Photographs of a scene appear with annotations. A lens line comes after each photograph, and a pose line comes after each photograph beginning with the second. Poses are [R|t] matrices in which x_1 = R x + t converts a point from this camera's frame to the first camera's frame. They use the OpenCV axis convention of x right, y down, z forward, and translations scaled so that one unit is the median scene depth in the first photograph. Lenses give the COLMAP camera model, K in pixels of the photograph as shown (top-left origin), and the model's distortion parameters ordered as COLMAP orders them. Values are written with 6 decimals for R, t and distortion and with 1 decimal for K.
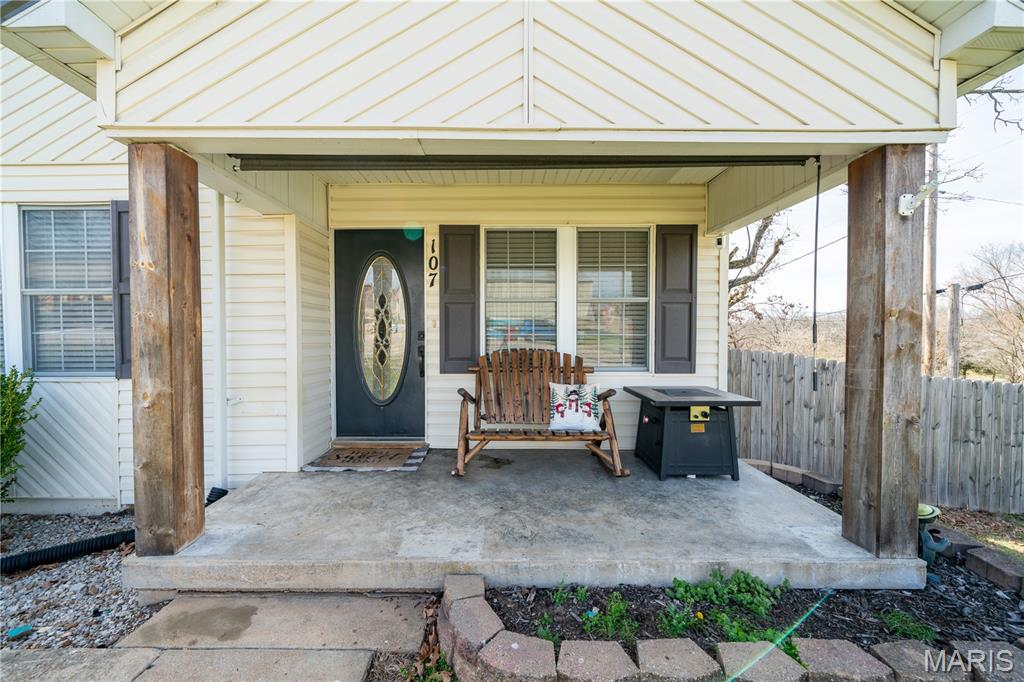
lens RADIAL K [[392.1, 0, 512.0], [0, 392.1, 341.0], [0, 0, 1]] dist [0.000701, 0.000215]
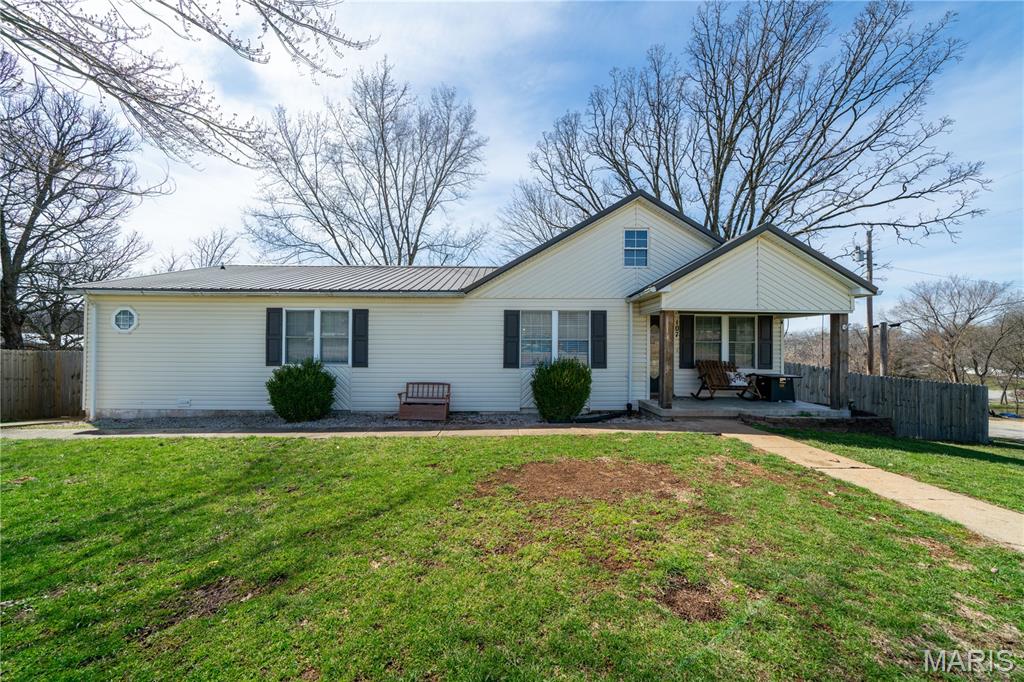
lens RADIAL K [[353.4, 0, 512.0], [0, 353.4, 341.0], [0, 0, 1]] dist [-0.000530, -0.000095]
pose [[0.999930, 0.009492, 0.007006, -1.345554], [-0.009236, 0.999320, -0.035682, -0.010610], [-0.007340, 0.035615, 0.999339, -1.435100]]
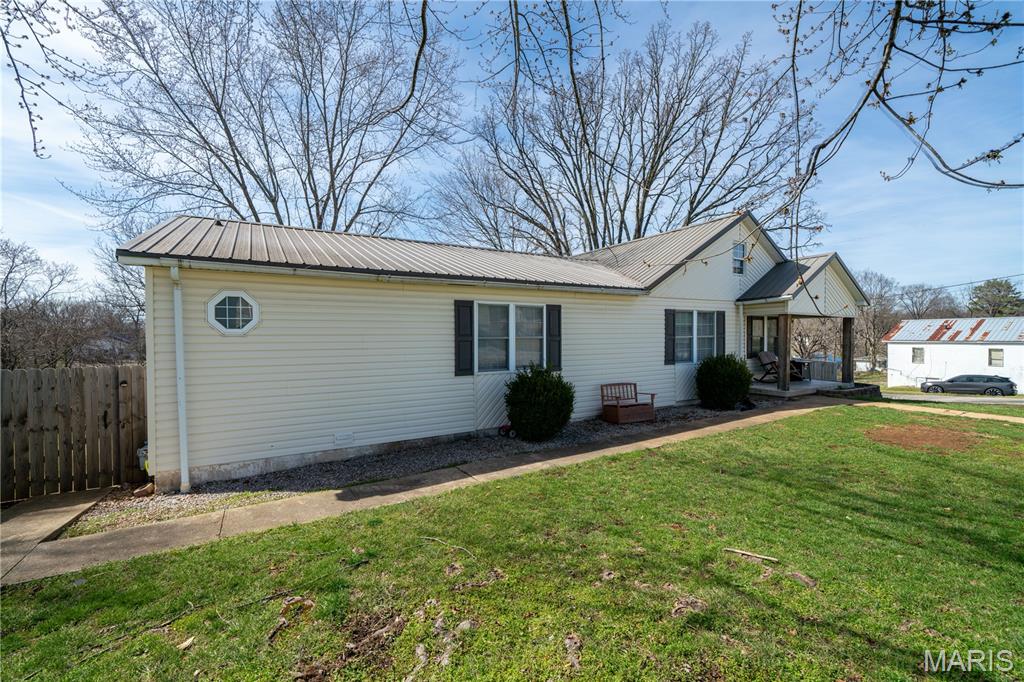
lens RADIAL K [[472.2, 0, 512.0], [0, 472.2, 341.0], [0, 0, 1]] dist [-0.001262, -0.000044]
pose [[0.835283, -0.007346, 0.549771, -3.936757], [0.024757, 0.999399, -0.024259, -0.026173], [-0.549263, 0.033873, 0.834963, -1.242697]]
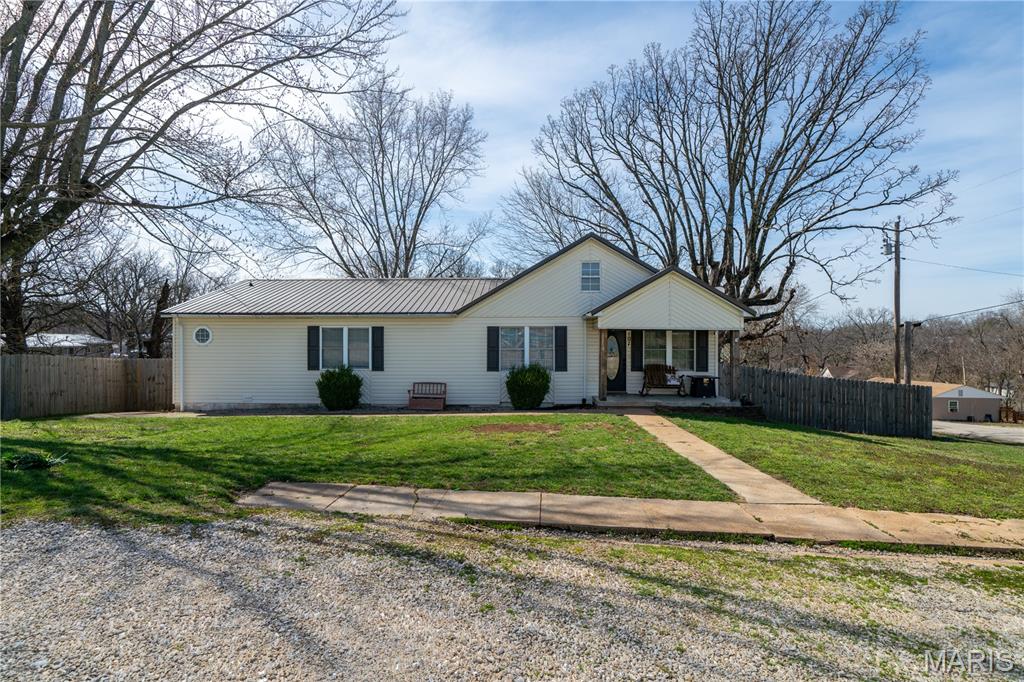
lens RADIAL K [[496.6, 0, 512.0], [0, 496.6, 341.0], [0, 0, 1]] dist [0.004192, 0.000343]
pose [[0.998688, 0.003209, -0.051112, -0.969086], [-0.004229, 0.999794, -0.019853, -0.087239], [0.051038, 0.020043, 0.998496, -3.257469]]
